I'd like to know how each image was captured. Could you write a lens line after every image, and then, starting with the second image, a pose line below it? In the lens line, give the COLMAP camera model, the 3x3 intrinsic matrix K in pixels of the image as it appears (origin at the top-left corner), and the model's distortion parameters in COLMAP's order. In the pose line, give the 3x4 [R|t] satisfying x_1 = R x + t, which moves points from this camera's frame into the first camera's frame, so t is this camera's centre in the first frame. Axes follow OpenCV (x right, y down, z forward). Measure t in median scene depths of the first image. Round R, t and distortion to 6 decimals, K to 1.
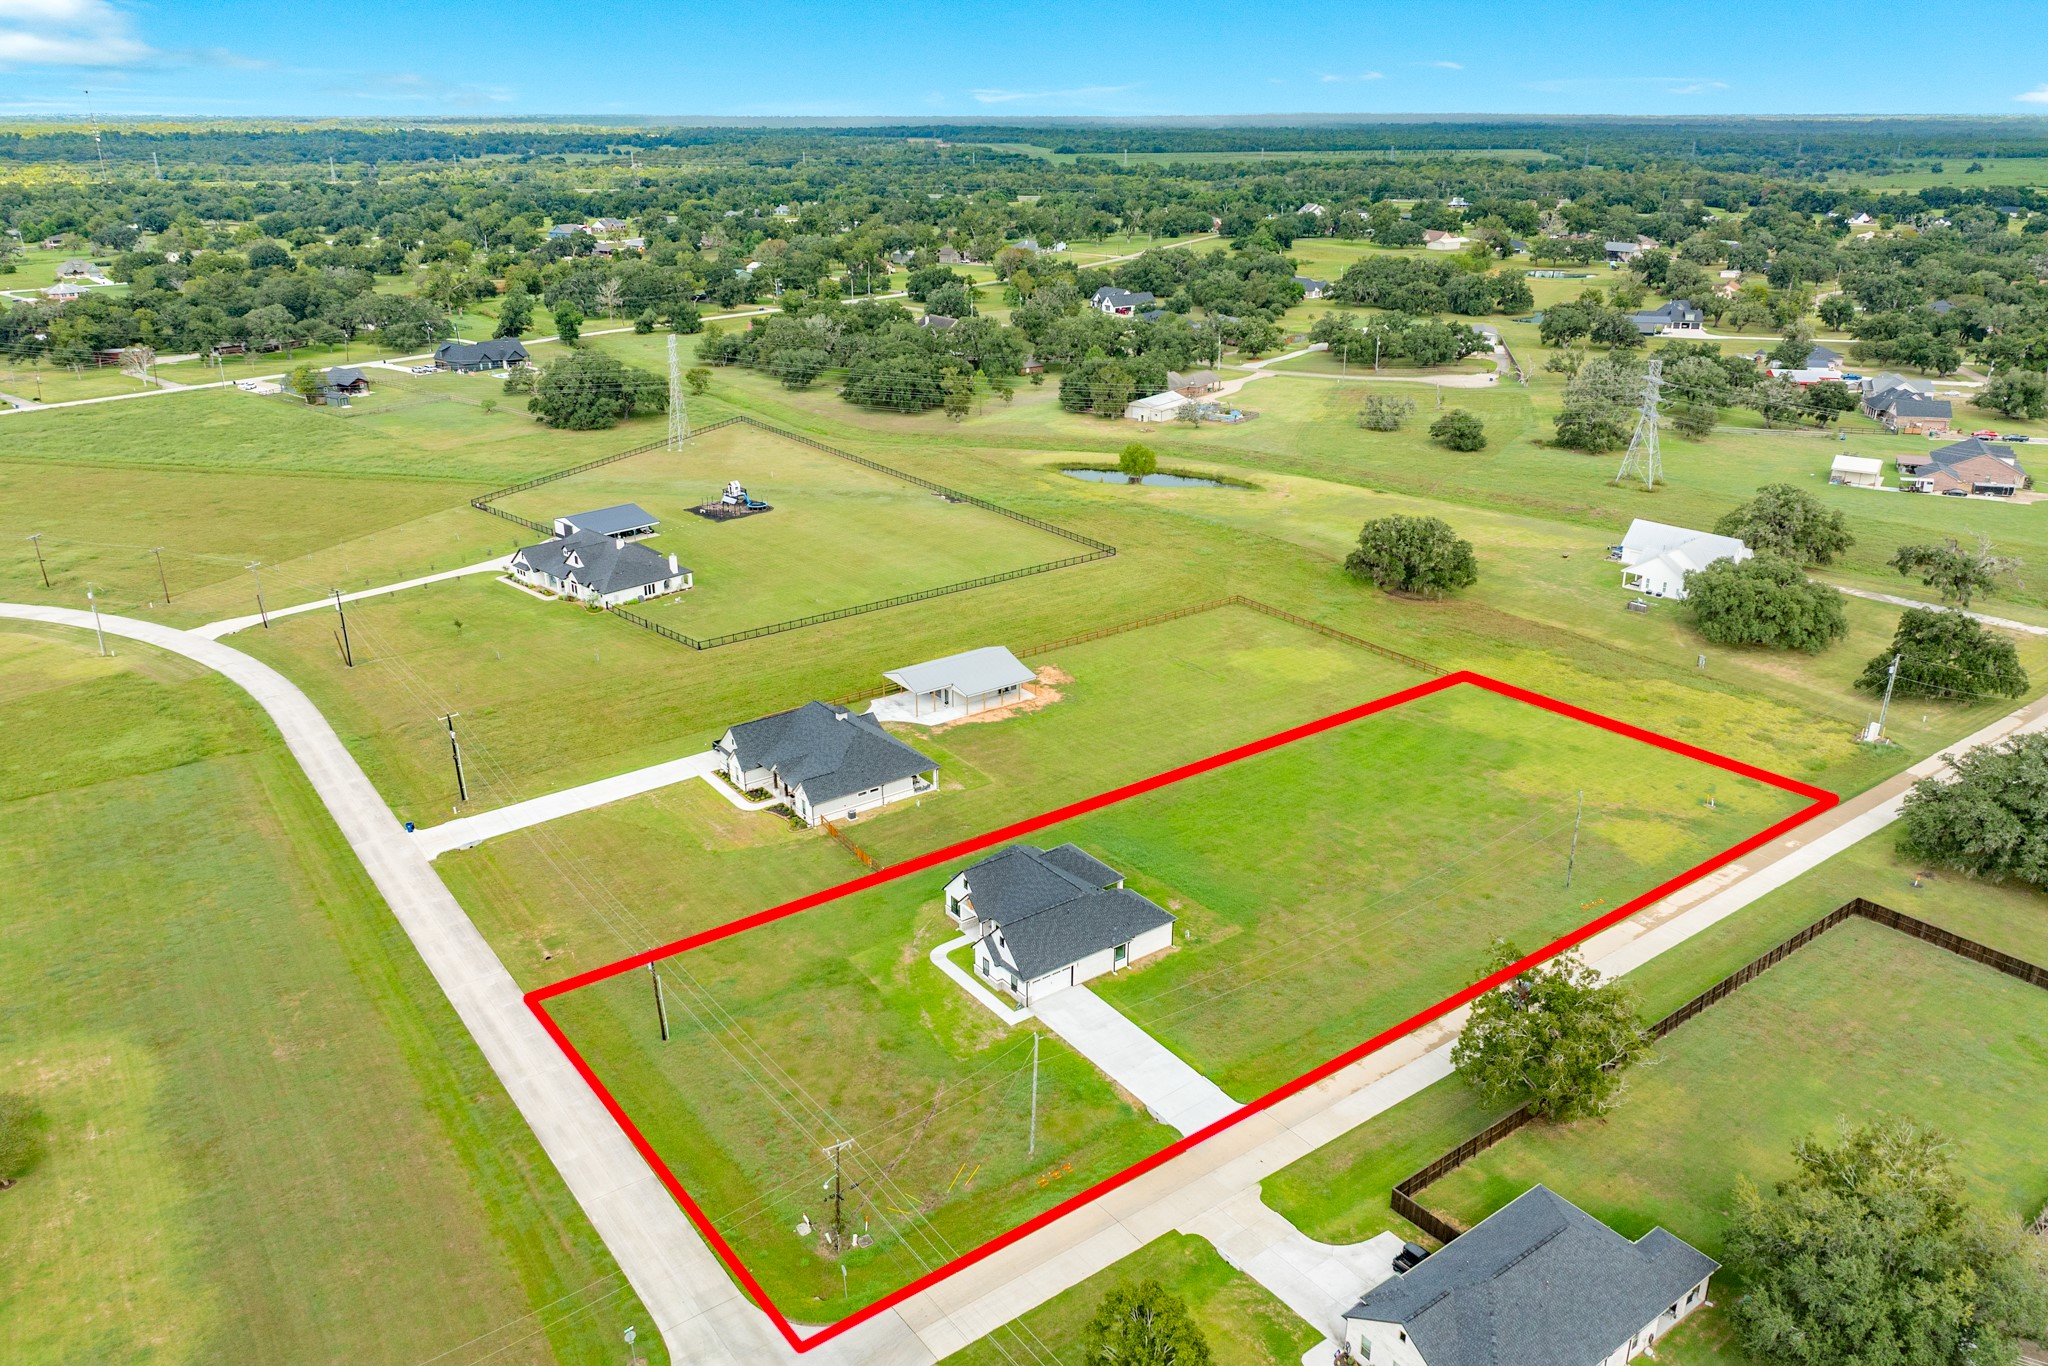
lens RADIAL K [[1454.7, 0, 1053.8], [0, 1454.7, 674.9], [0, 0, 1]] dist [-0.001344, 0.000566]
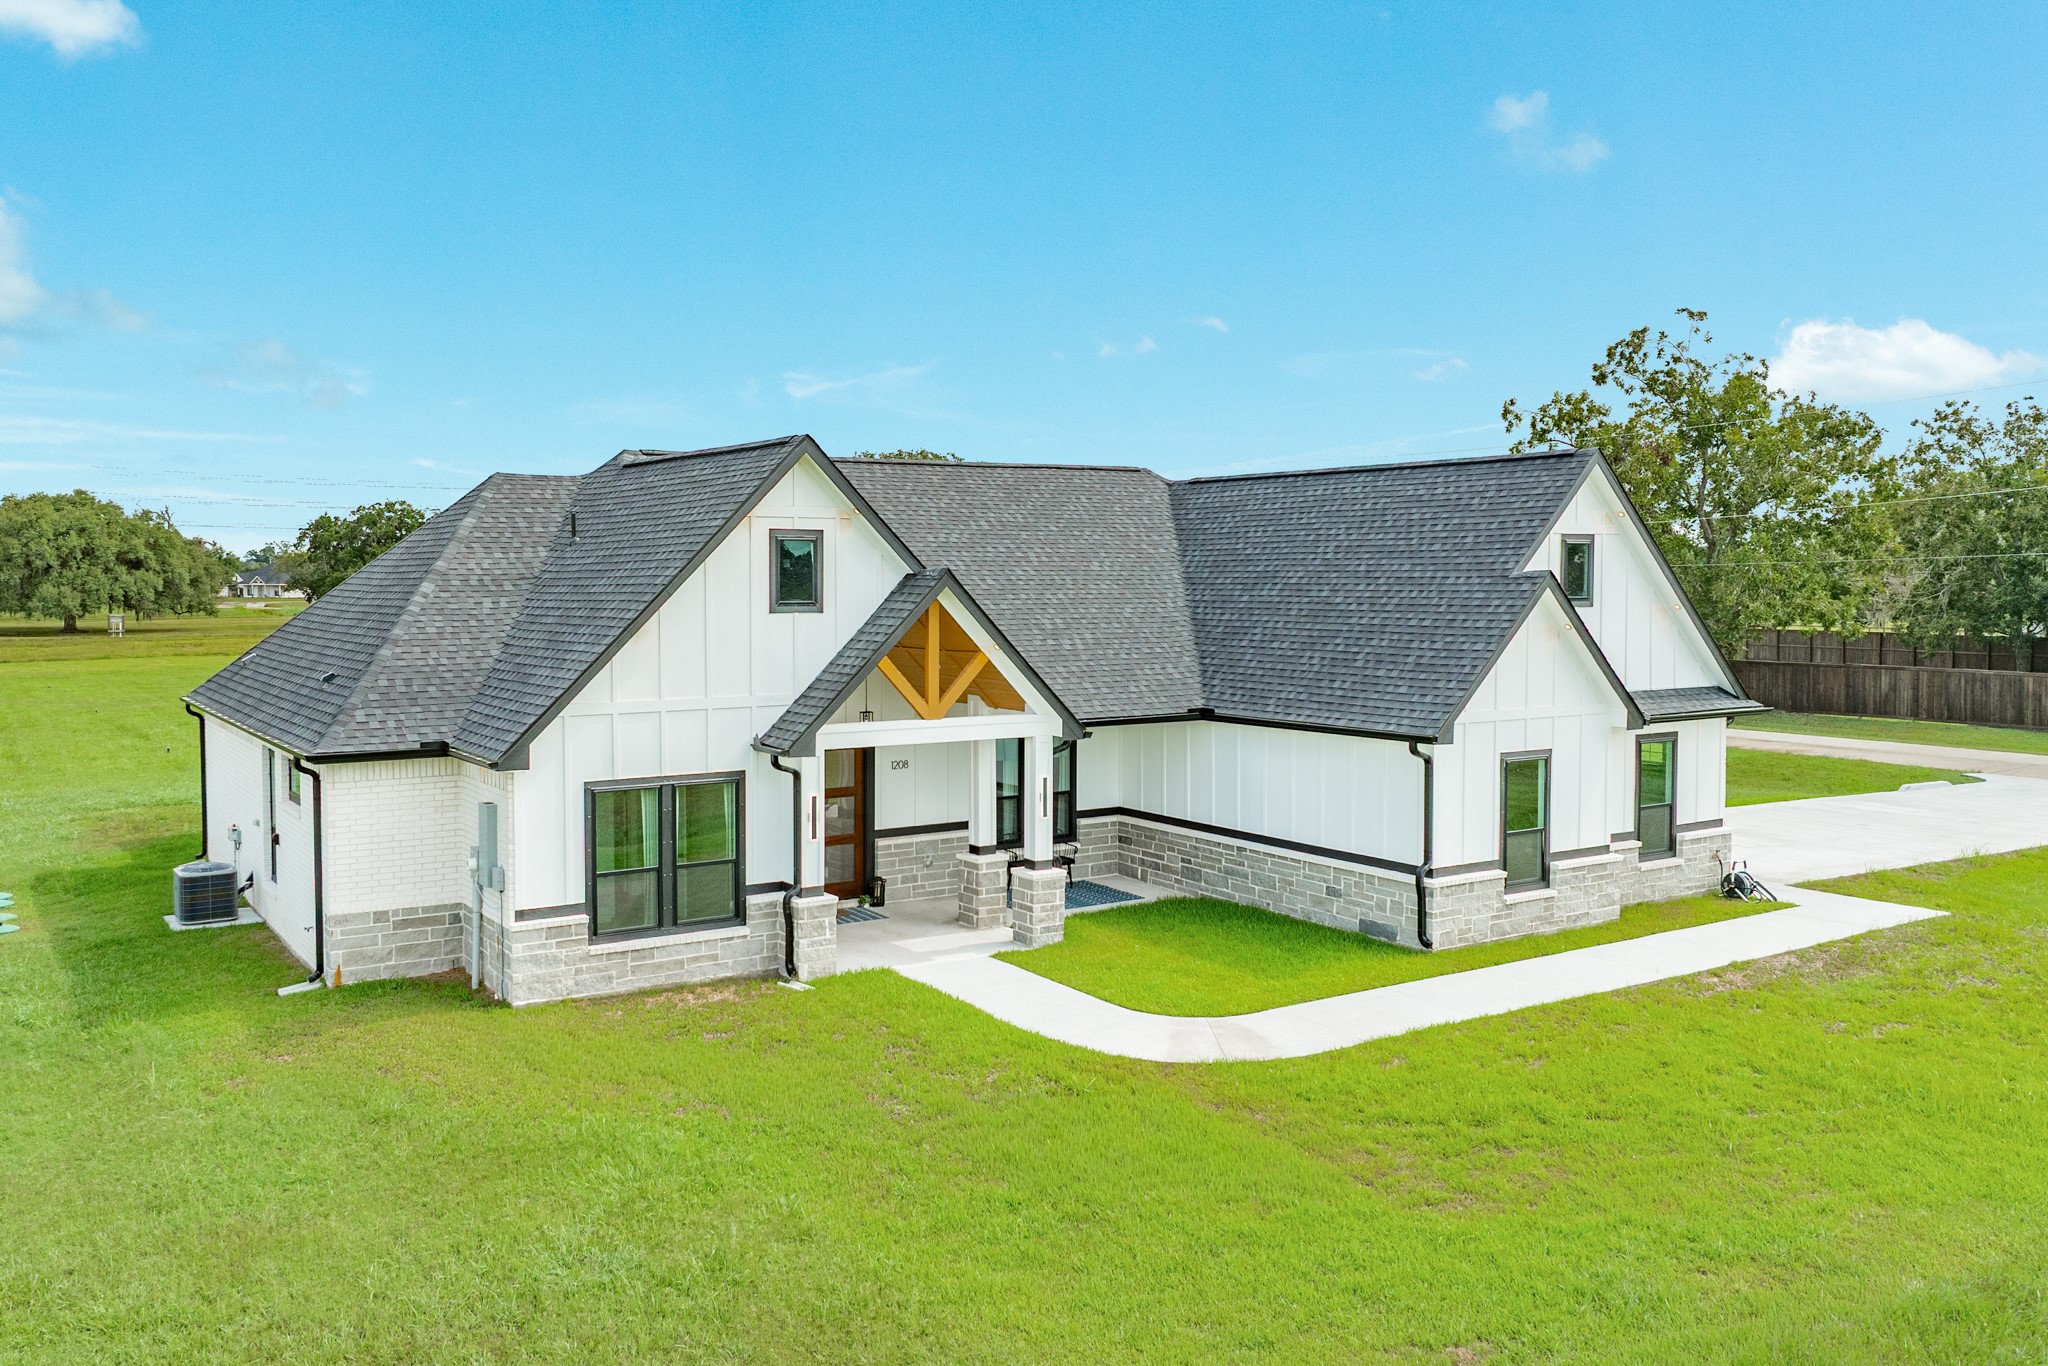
lens RADIAL K [[1628.0, 0, 1024.0], [0, 1628.0, 683.0], [0, 0, 1]] dist [-0.007140, -0.004214]
pose [[0.052953, -0.068303, 0.996258, -0.145084], [0.357571, 0.932804, 0.044947, 0.111277], [-0.932383, 0.353853, 0.073818, 0.706447]]
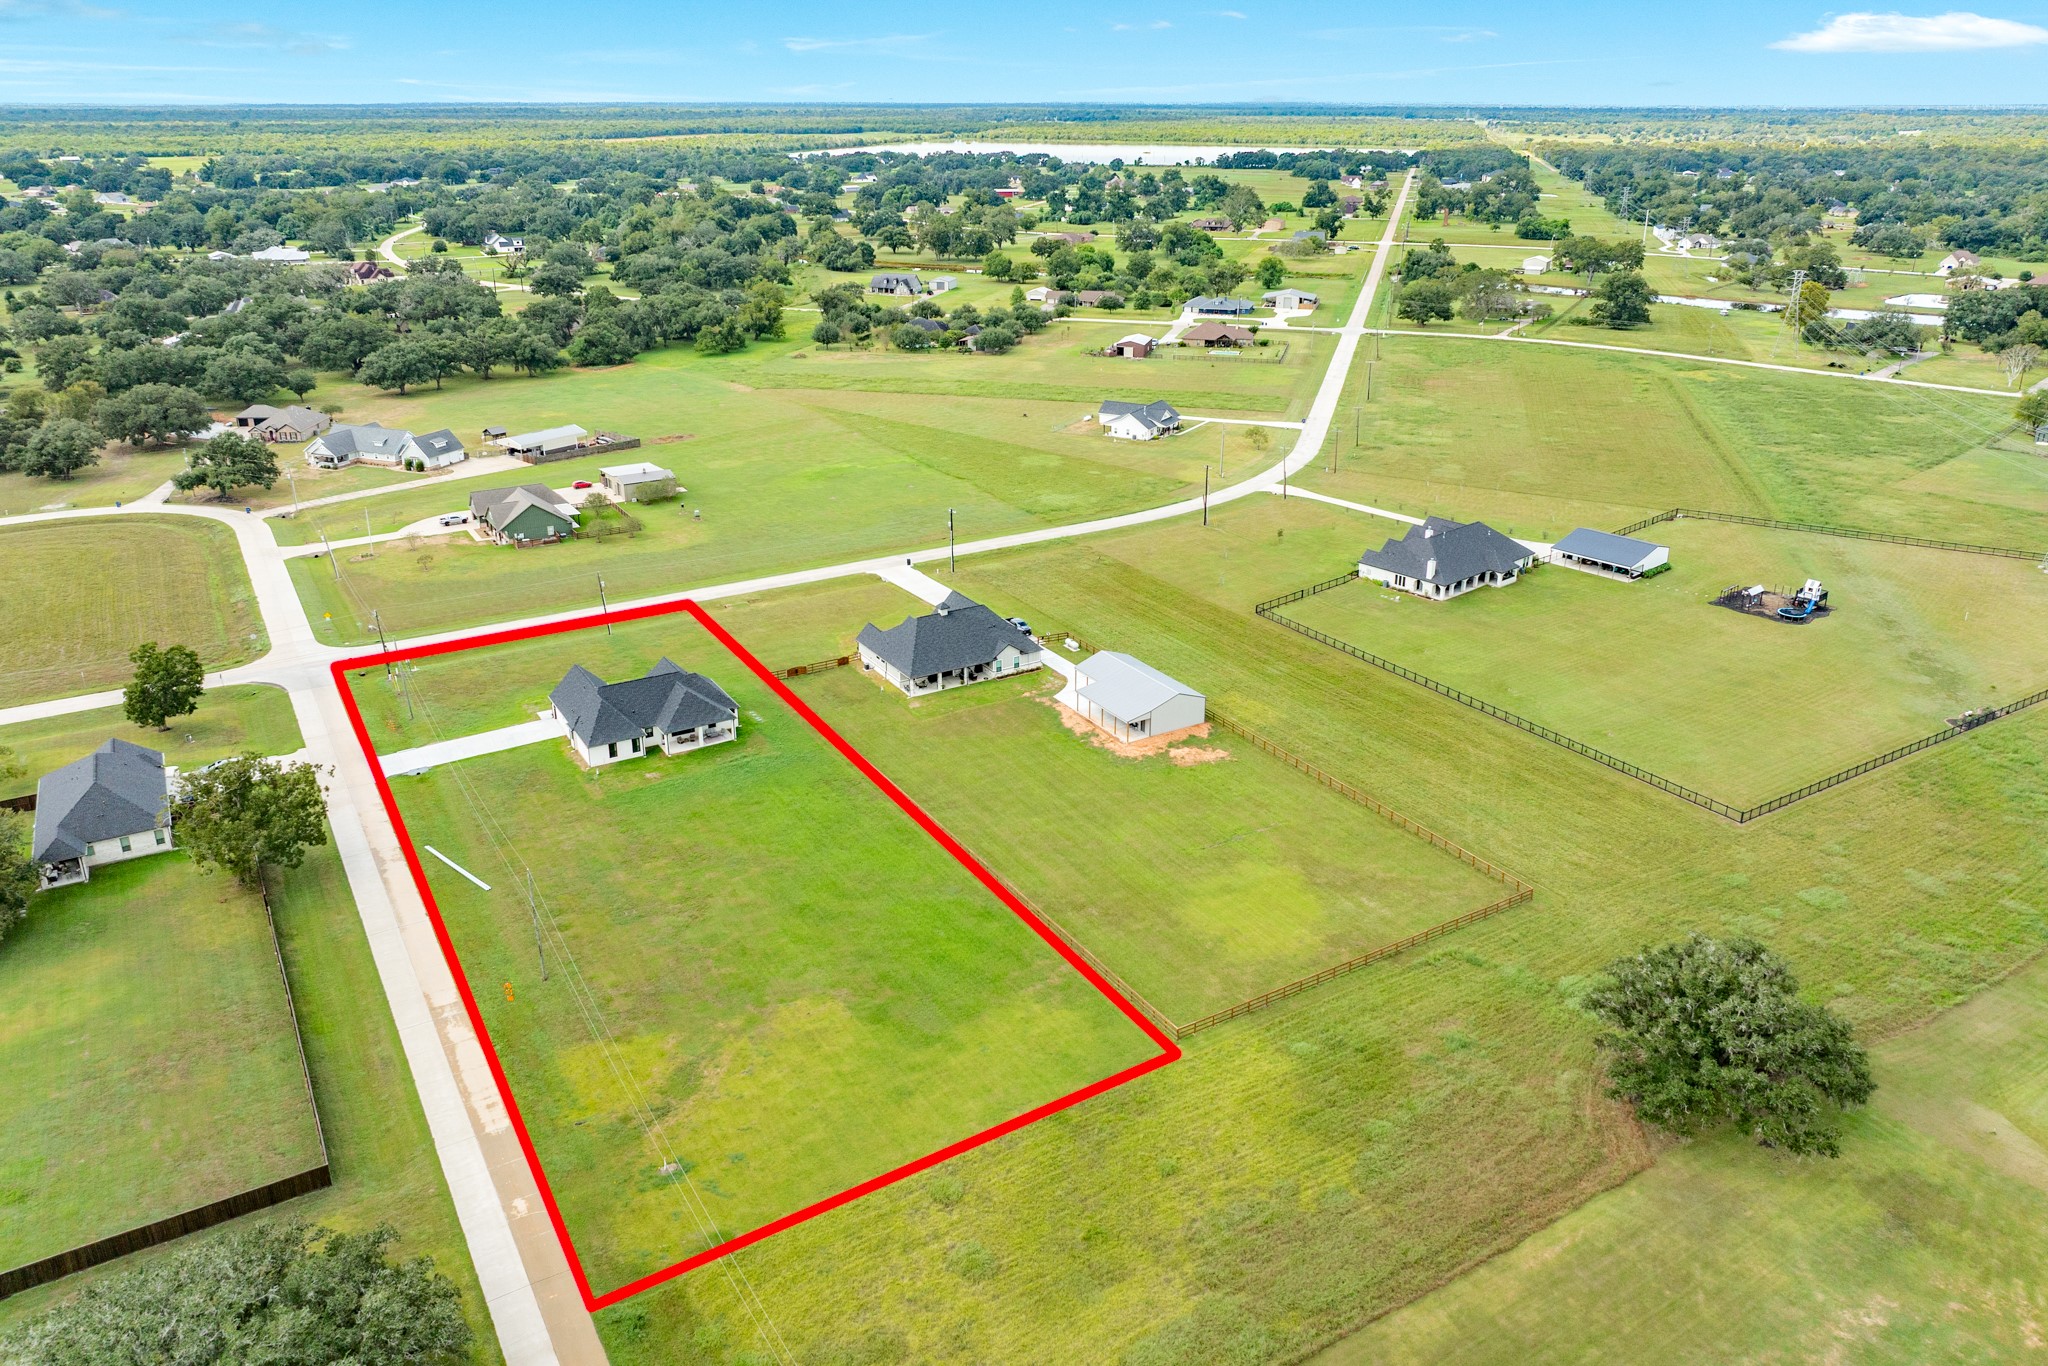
lens RADIAL K [[1363.2, 0, 1012.0], [0, 1363.2, 728.7], [0, 0, 1]] dist [-0.004486, -0.000710]
pose [[-0.091932, 0.419893, -0.902906, 0.790847], [-0.360925, 0.831035, 0.423219, -0.340867], [0.928053, 0.364788, 0.075151, 0.891298]]
